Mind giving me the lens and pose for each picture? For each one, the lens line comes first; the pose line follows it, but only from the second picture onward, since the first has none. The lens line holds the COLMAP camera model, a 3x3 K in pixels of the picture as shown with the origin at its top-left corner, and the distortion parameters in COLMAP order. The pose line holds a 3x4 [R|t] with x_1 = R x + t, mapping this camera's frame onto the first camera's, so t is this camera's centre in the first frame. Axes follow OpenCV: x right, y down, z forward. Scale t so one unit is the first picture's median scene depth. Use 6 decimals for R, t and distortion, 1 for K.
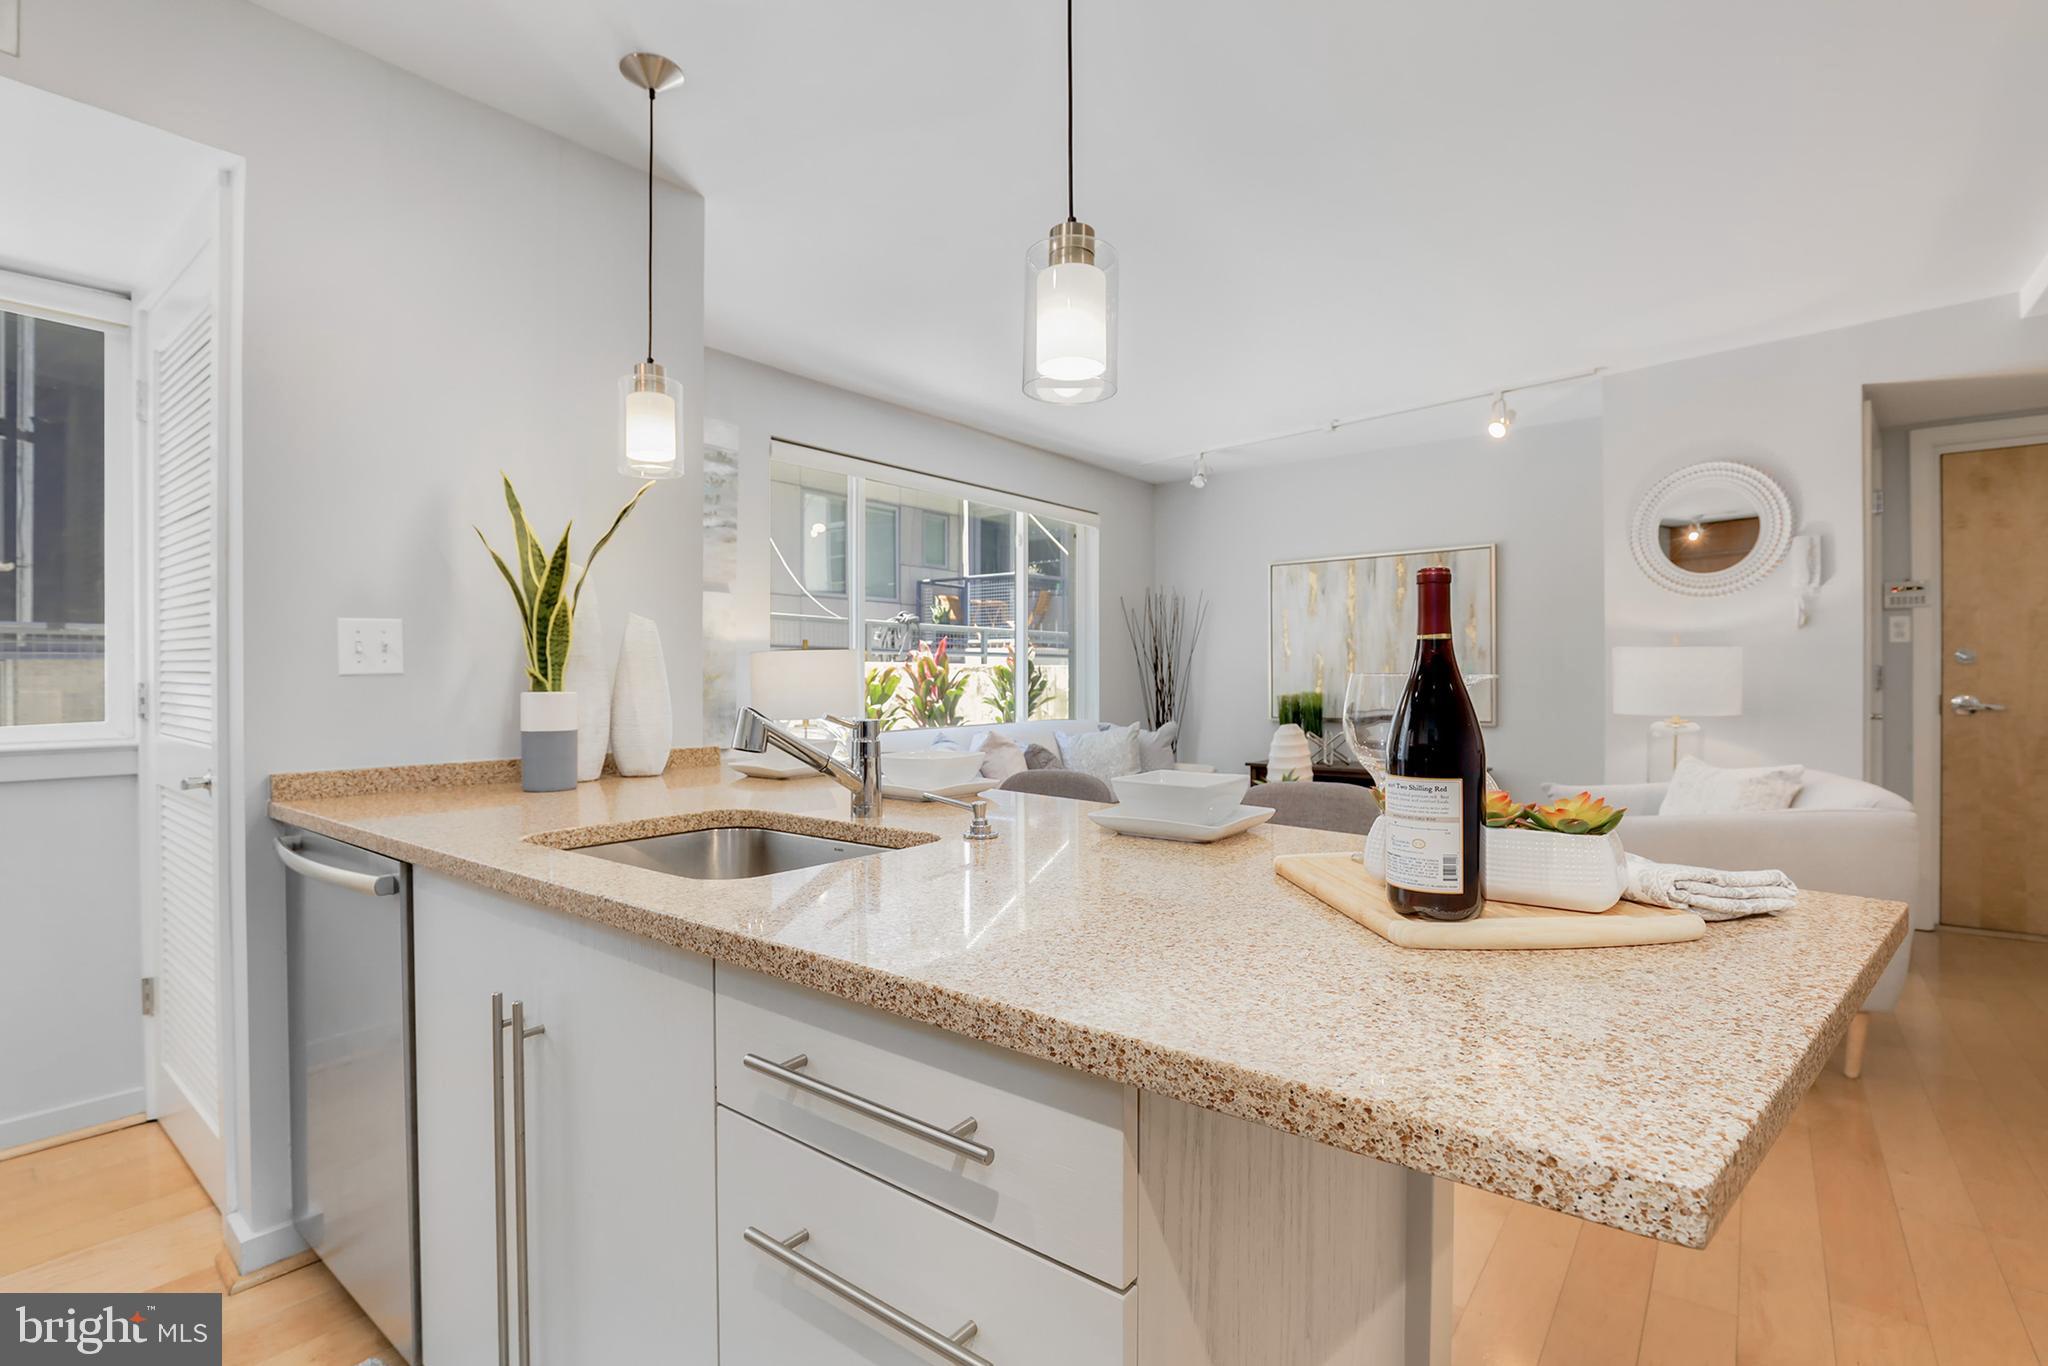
lens RADIAL K [[940.7, 0, 1007.8], [0, 940.7, 677.1], [0, 0, 1]] dist [-0.022102, 0.000515]
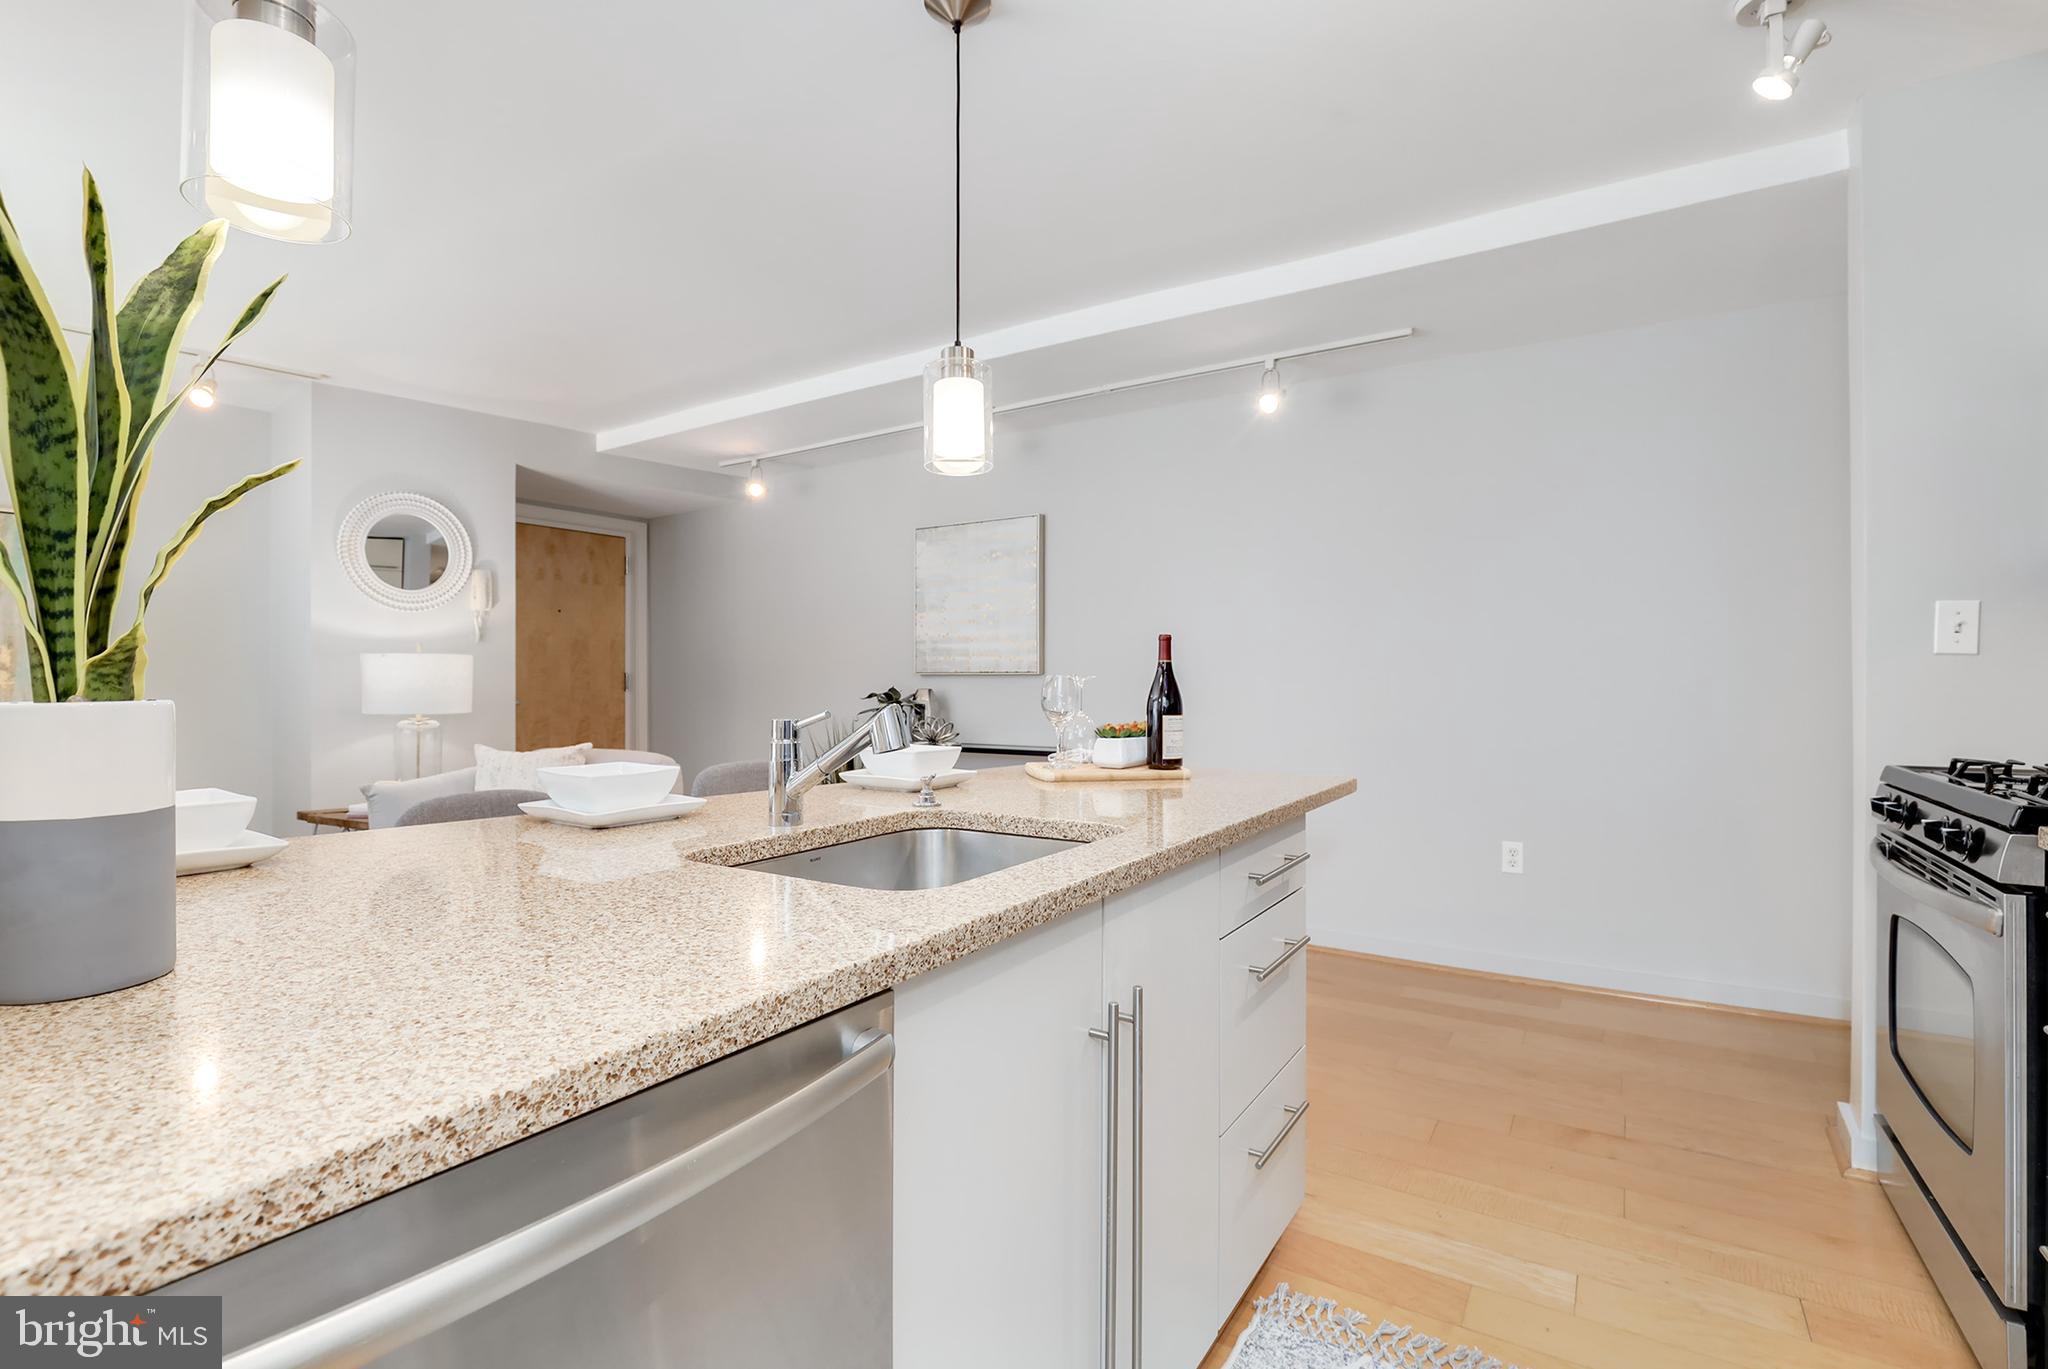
lens RADIAL K [[954.8, 0, 1002.9], [0, 954.8, 684.3], [0, 0, 1]] dist [-0.021770, 0.006081]
pose [[-0.082102, 0.000893, 0.996624, -0.477616], [-0.000027, 1.000000, -0.000898, 0.005490], [-0.996624, -0.000101, -0.082102, 0.377279]]
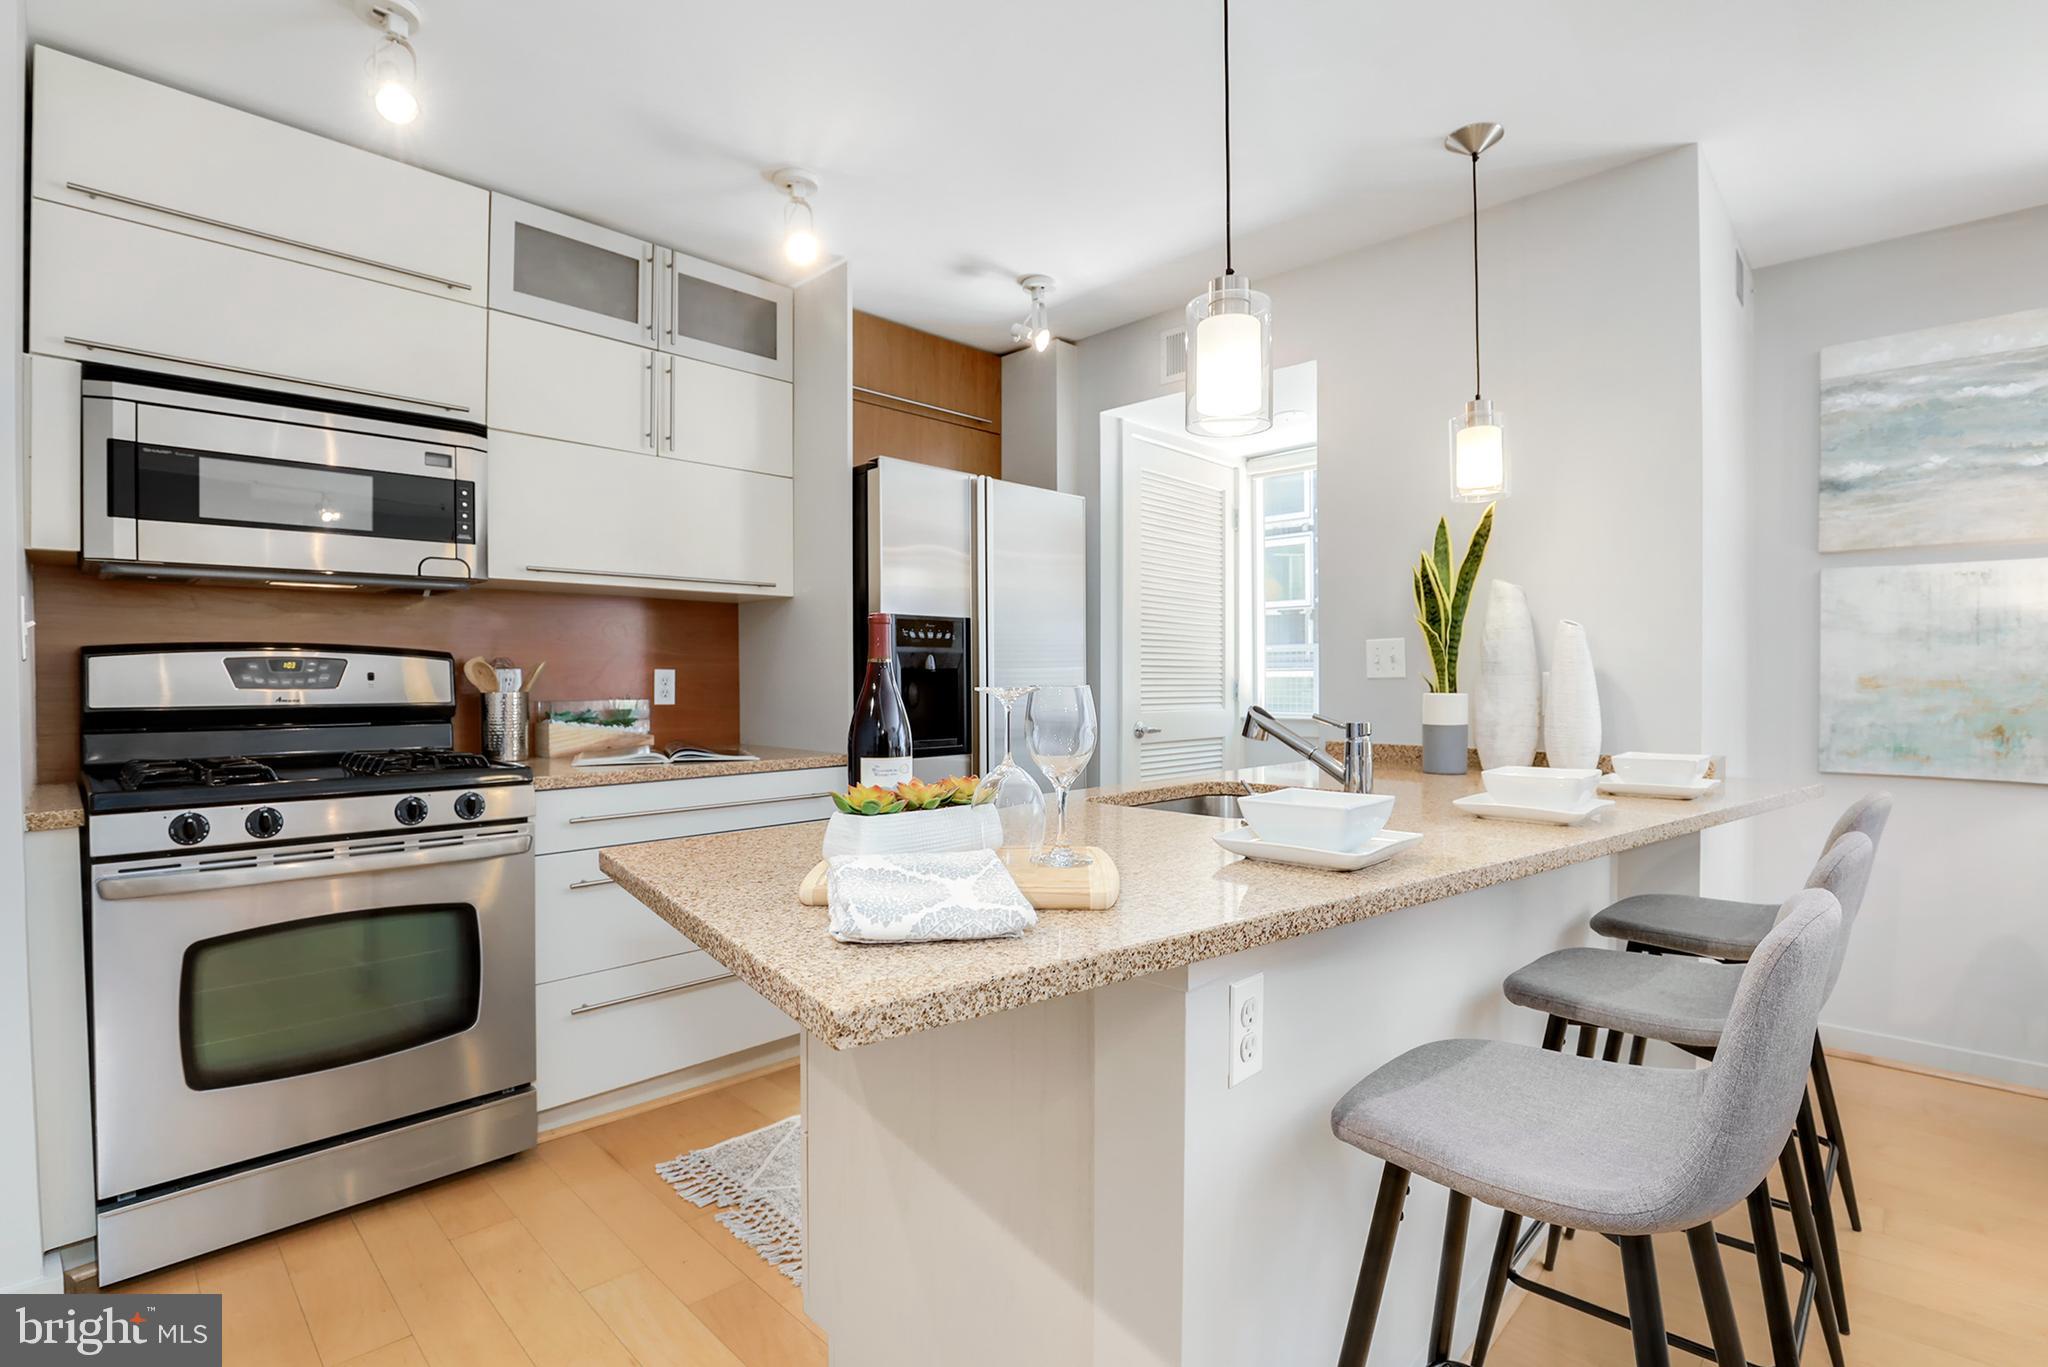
lens RADIAL K [[960.4, 0, 1024.0], [0, 960.4, 683.5], [0, 0, 1]] dist [-0.028086, 0.001060]
pose [[-0.089167, 0.012089, -0.995943, 0.433233], [0.000814, 0.999927, 0.012065, -0.006826], [0.996016, 0.000266, -0.089171, 0.305456]]
